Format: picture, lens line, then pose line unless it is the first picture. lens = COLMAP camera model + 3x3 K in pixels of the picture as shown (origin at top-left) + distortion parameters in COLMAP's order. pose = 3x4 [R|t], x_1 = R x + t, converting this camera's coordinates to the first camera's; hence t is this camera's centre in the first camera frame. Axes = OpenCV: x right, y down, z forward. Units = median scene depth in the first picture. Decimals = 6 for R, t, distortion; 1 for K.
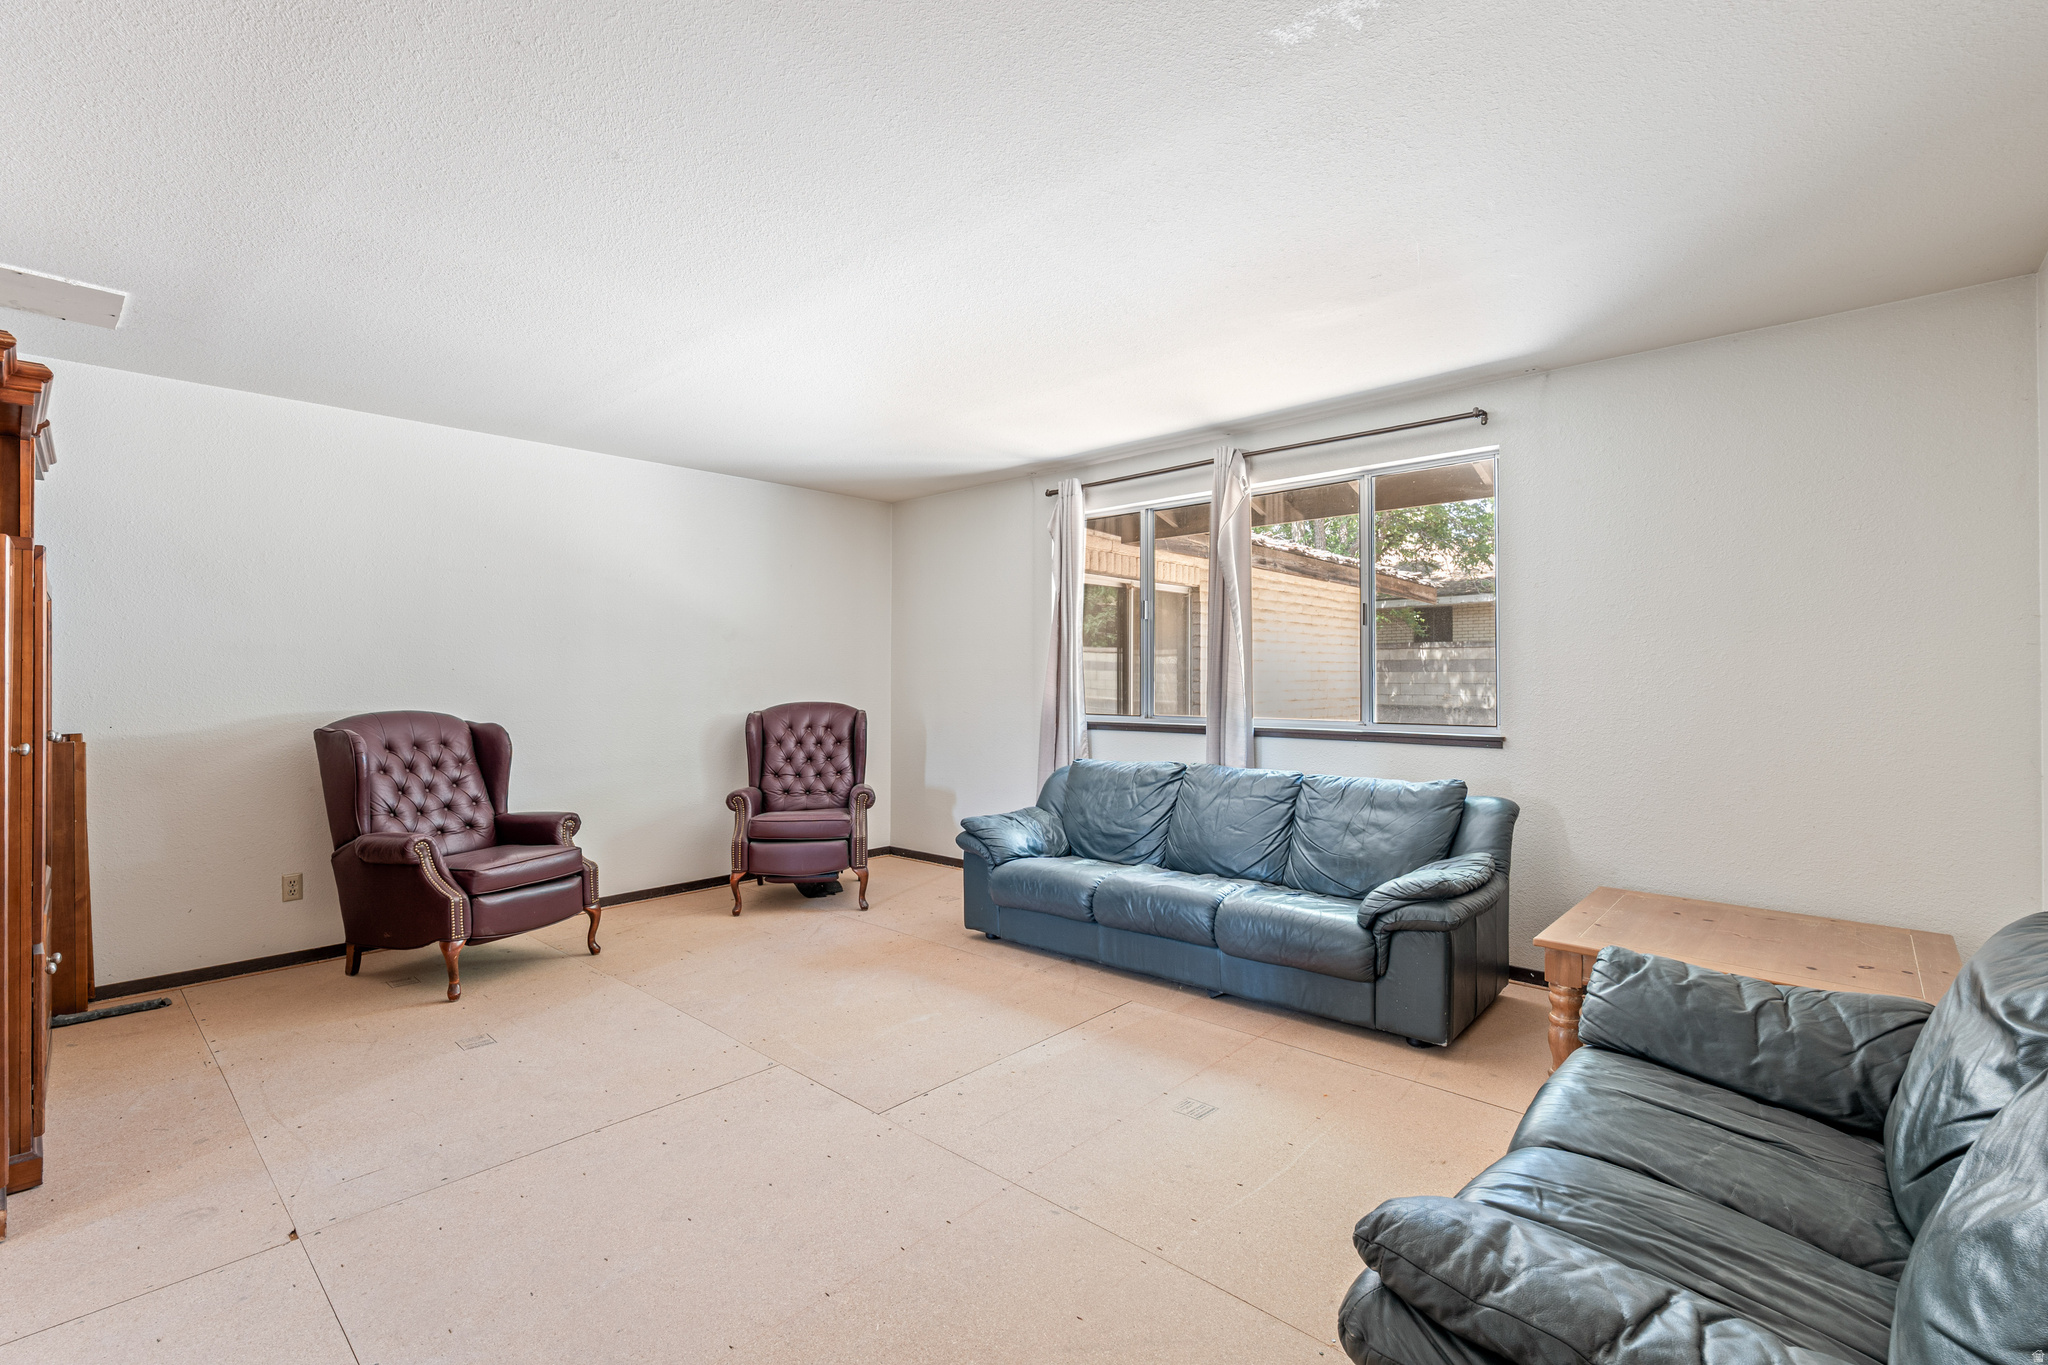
lens RADIAL K [[902.7, 0, 1024.9], [0, 902.7, 696.3], [0, 0, 1]] dist [-0.003599, 0.000029]
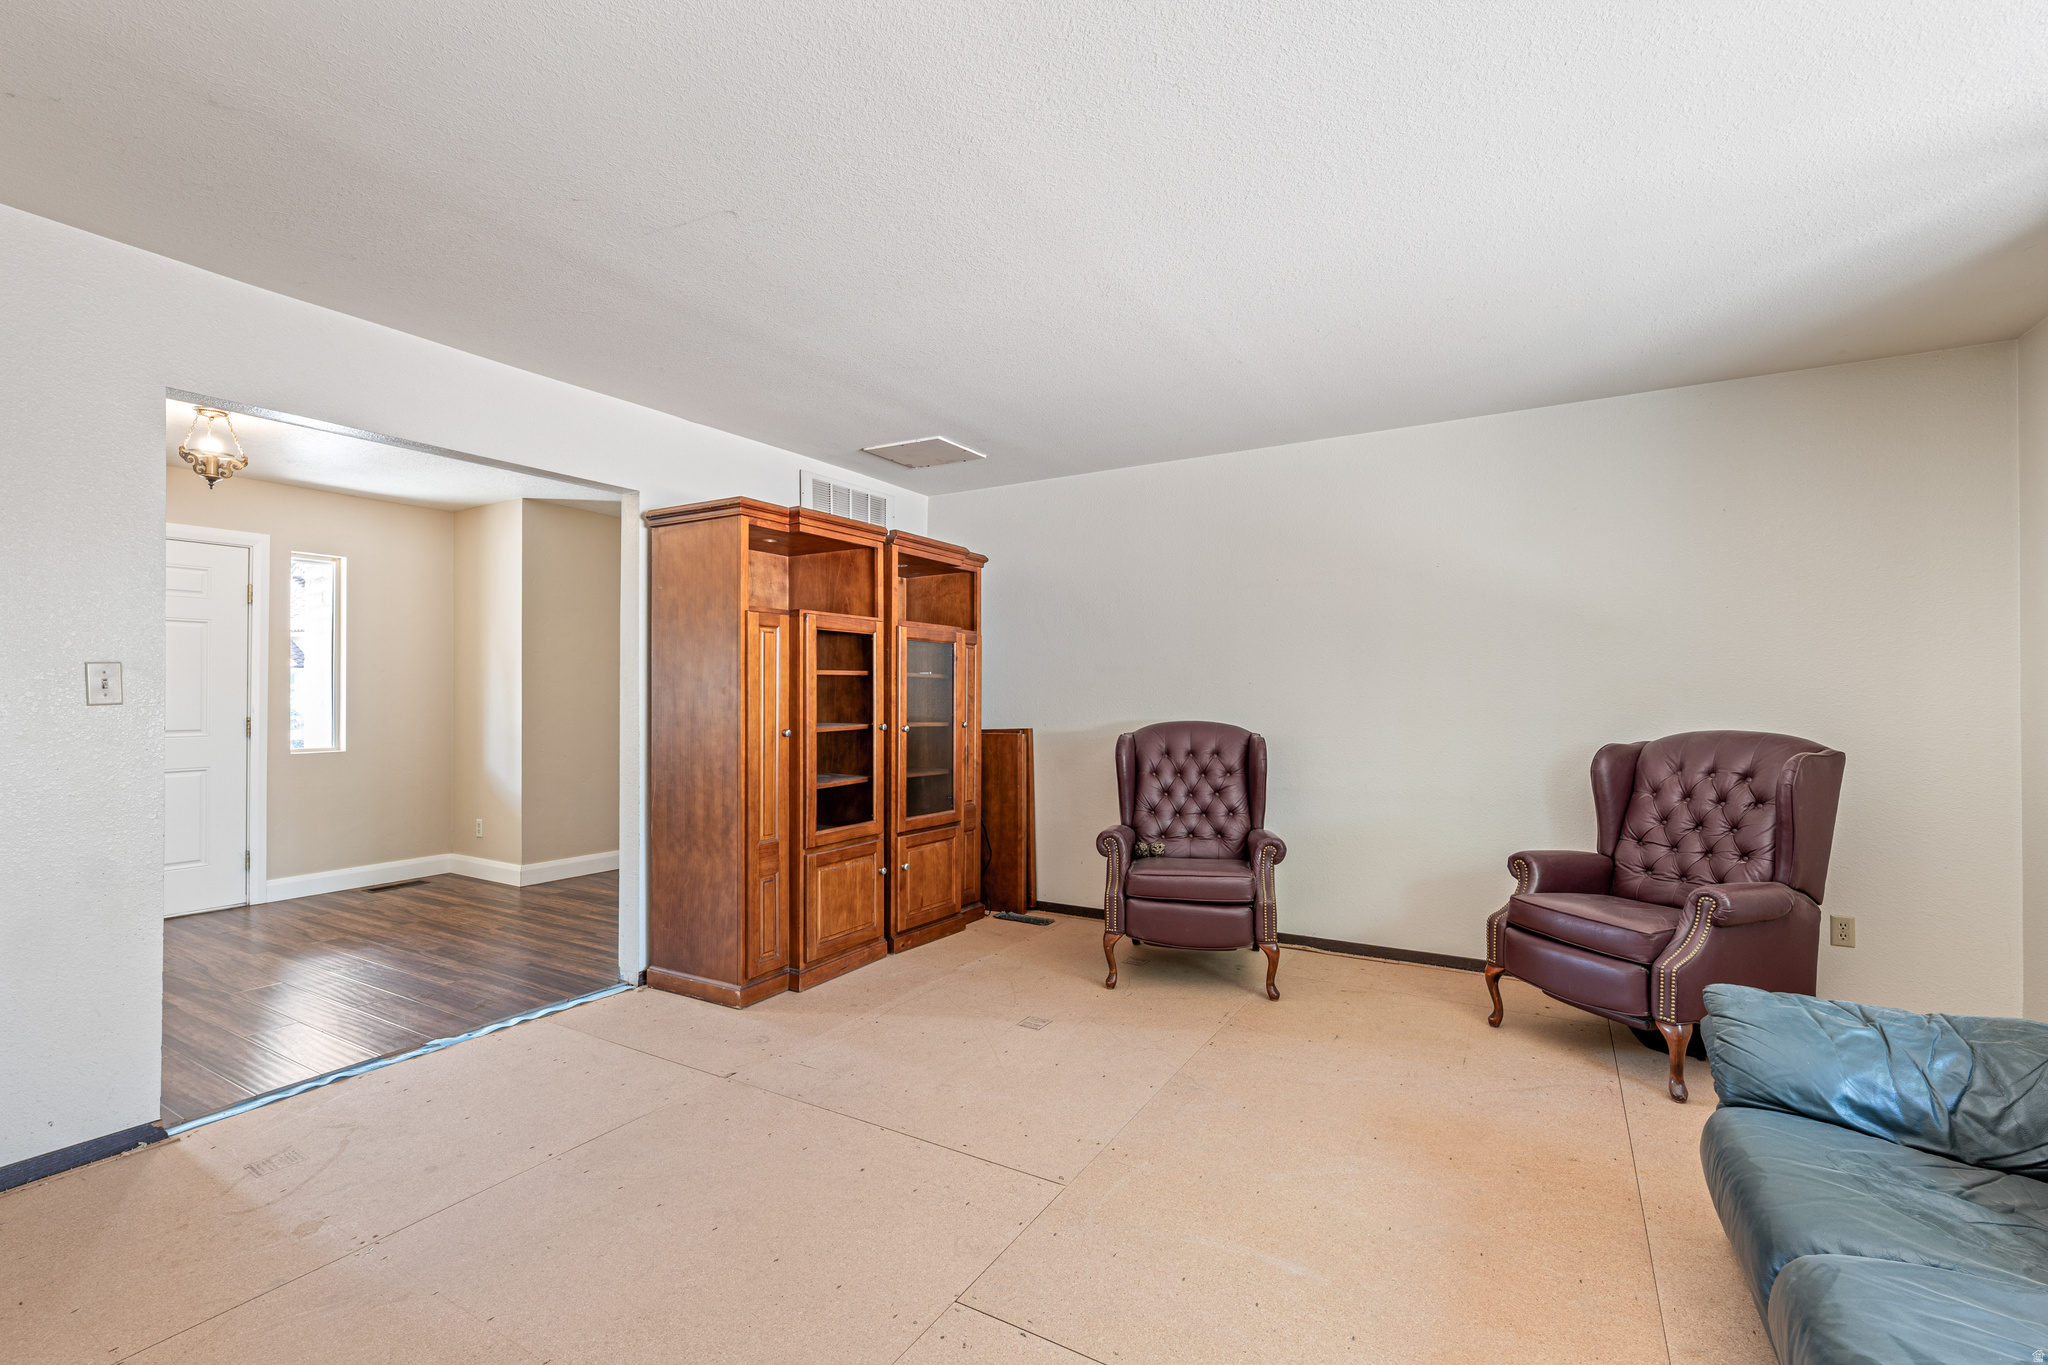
lens RADIAL K [[902.7, 0, 1024.9], [0, 902.7, 696.3], [0, 0, 1]] dist [-0.003599, 0.000029]
pose [[0.207002, 0.003778, -0.978333, 0.428042], [-0.023215, 0.999730, -0.001051, -0.007558], [0.978065, 0.022930, 0.207034, 0.719245]]
